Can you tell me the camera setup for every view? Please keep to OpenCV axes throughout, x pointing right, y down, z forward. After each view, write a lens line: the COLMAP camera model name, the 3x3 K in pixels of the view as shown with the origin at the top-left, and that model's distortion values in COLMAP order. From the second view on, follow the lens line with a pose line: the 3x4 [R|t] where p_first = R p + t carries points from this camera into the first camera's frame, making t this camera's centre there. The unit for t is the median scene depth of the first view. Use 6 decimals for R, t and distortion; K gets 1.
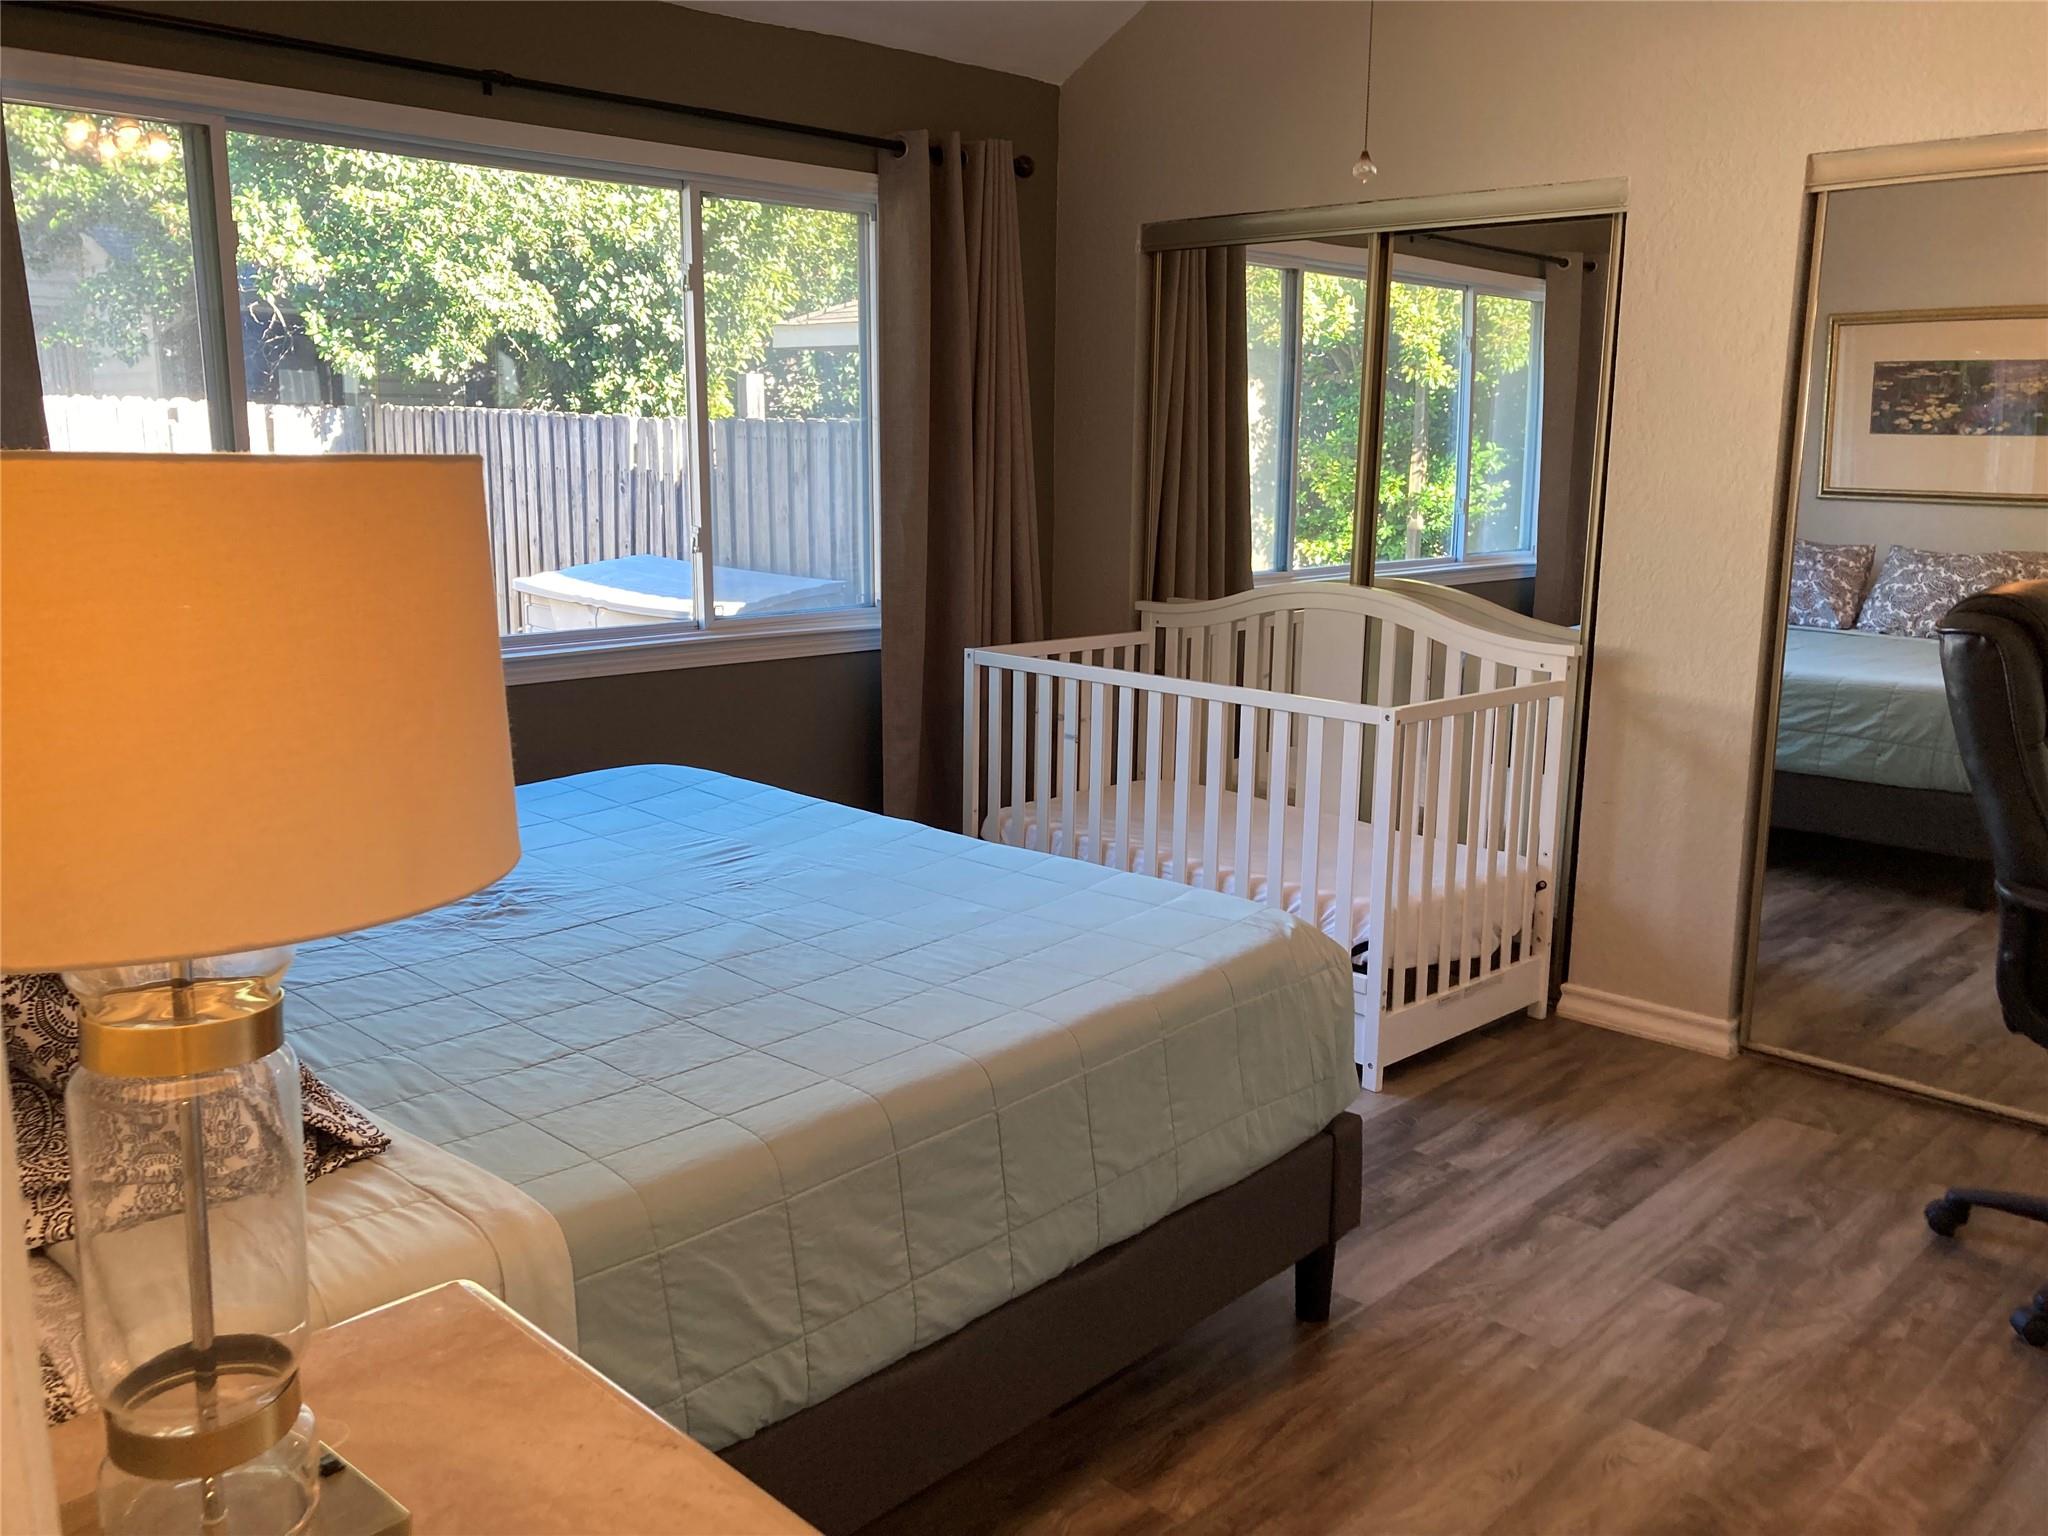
lens RADIAL K [[1683.6, 0, 1021.4], [0, 1683.6, 804.6], [0, 0, 1]] dist [0.013720, -0.000641]
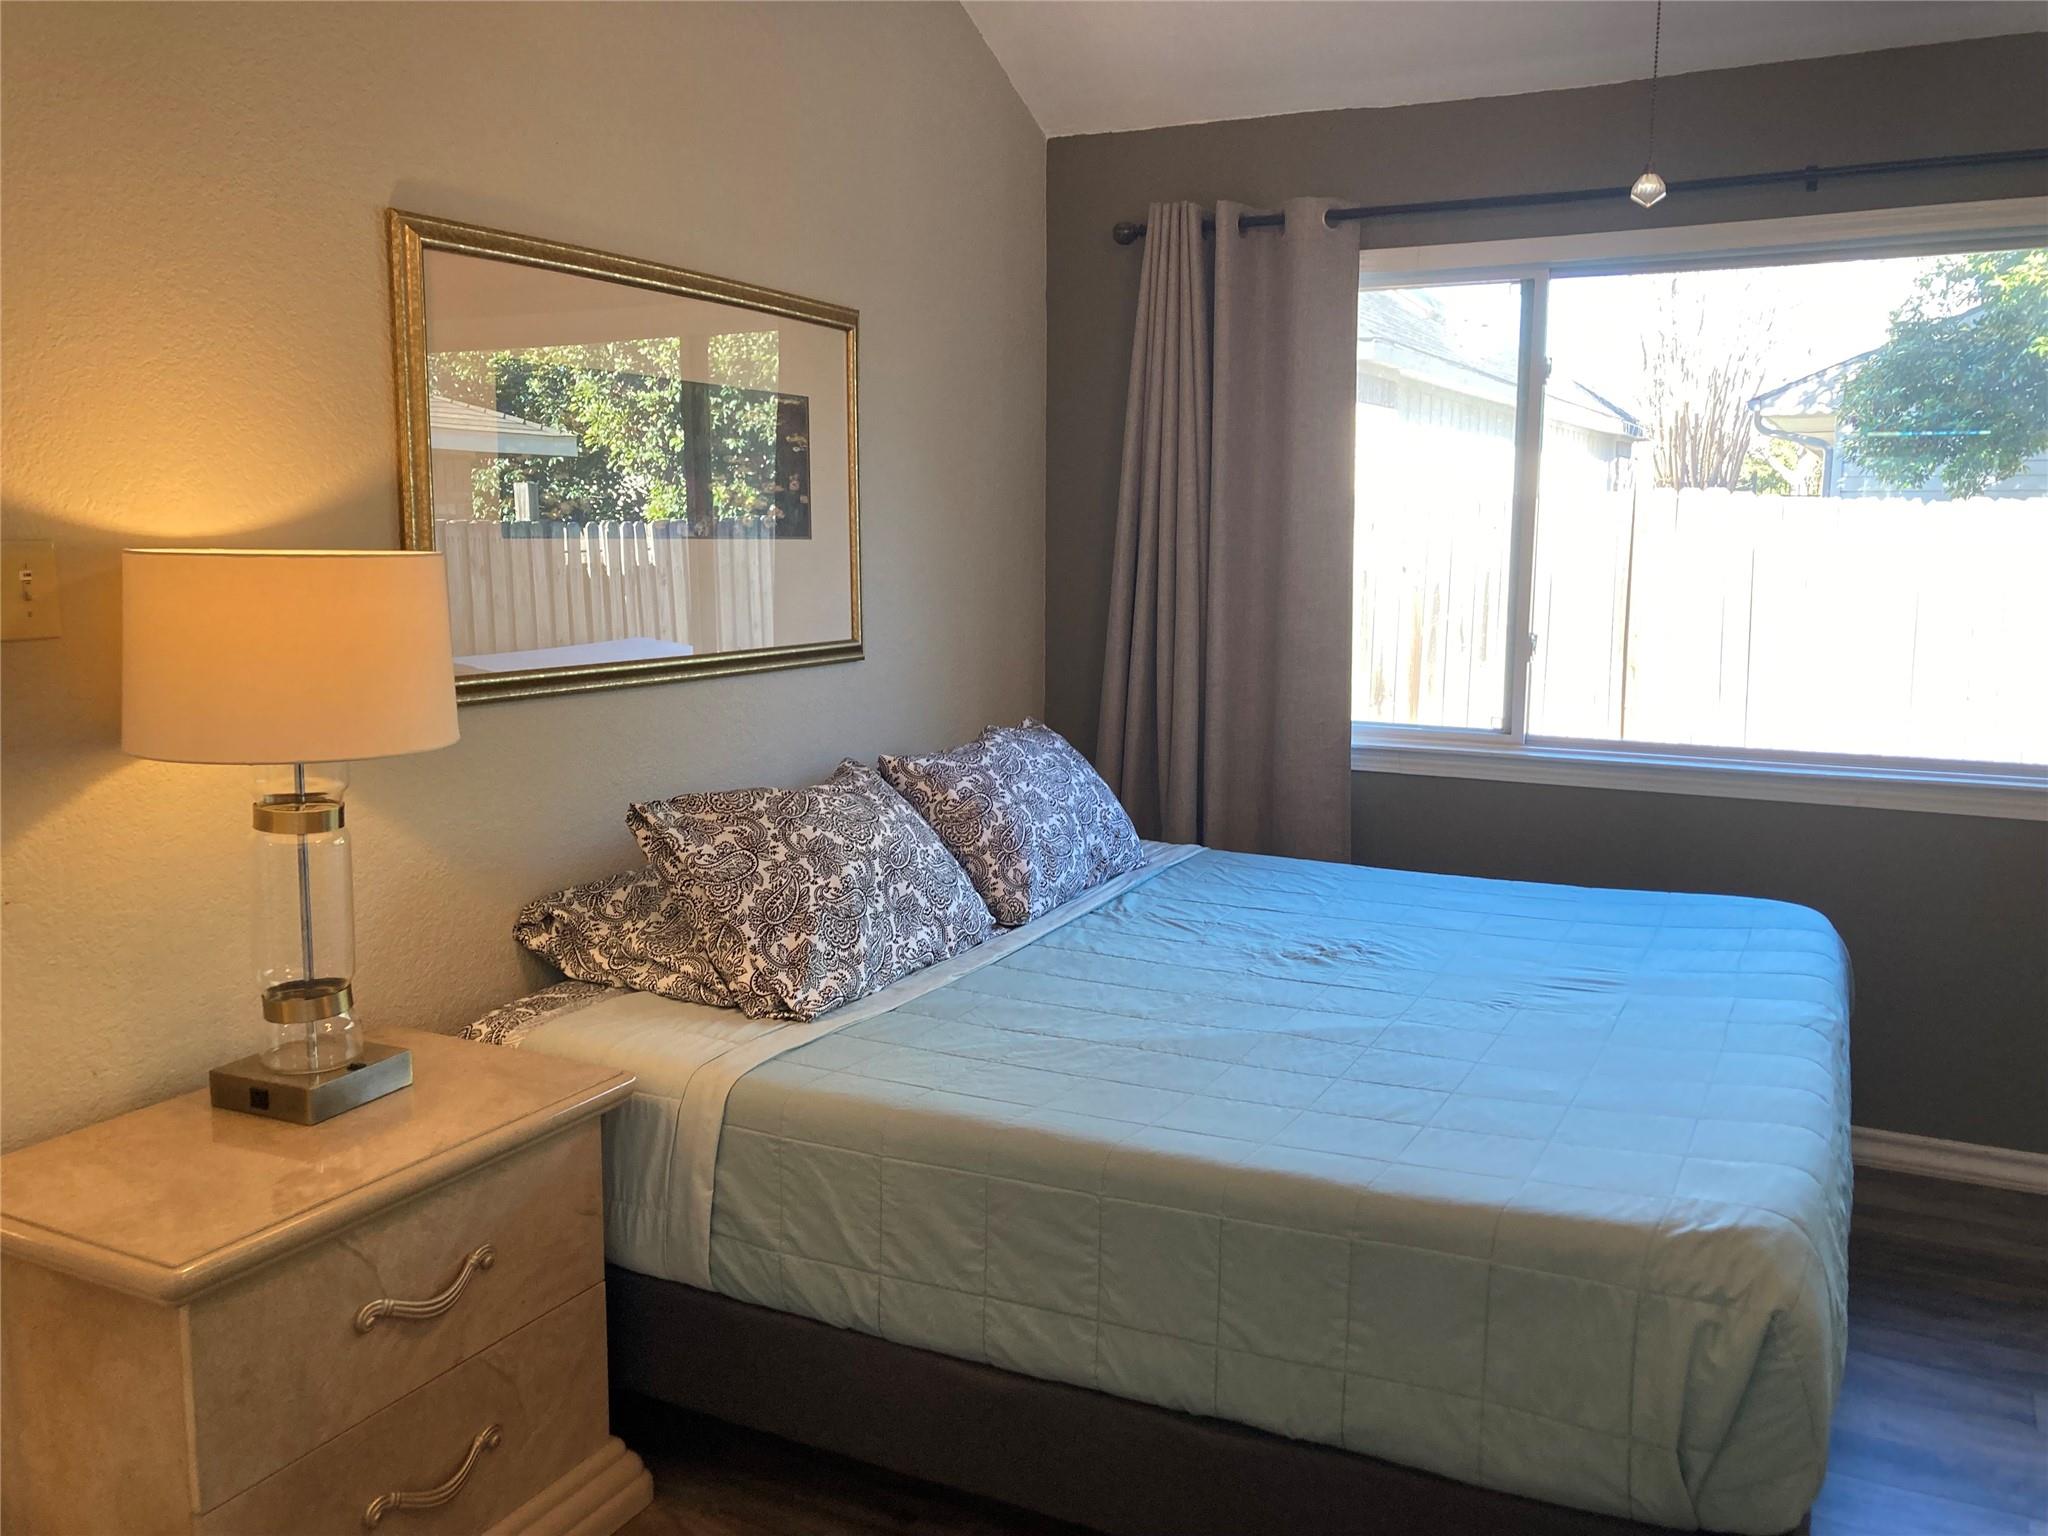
lens RADIAL K [[1657.1, 0, 1024.0], [0, 1657.1, 768.0], [0, 0, 1]] dist [0.013311, 0.000214]
pose [[0.283626, 0.133238, -0.949634, 0.735757], [-0.204292, 0.975962, 0.075917, -0.115301], [0.936921, 0.172471, 0.304028, 0.493104]]
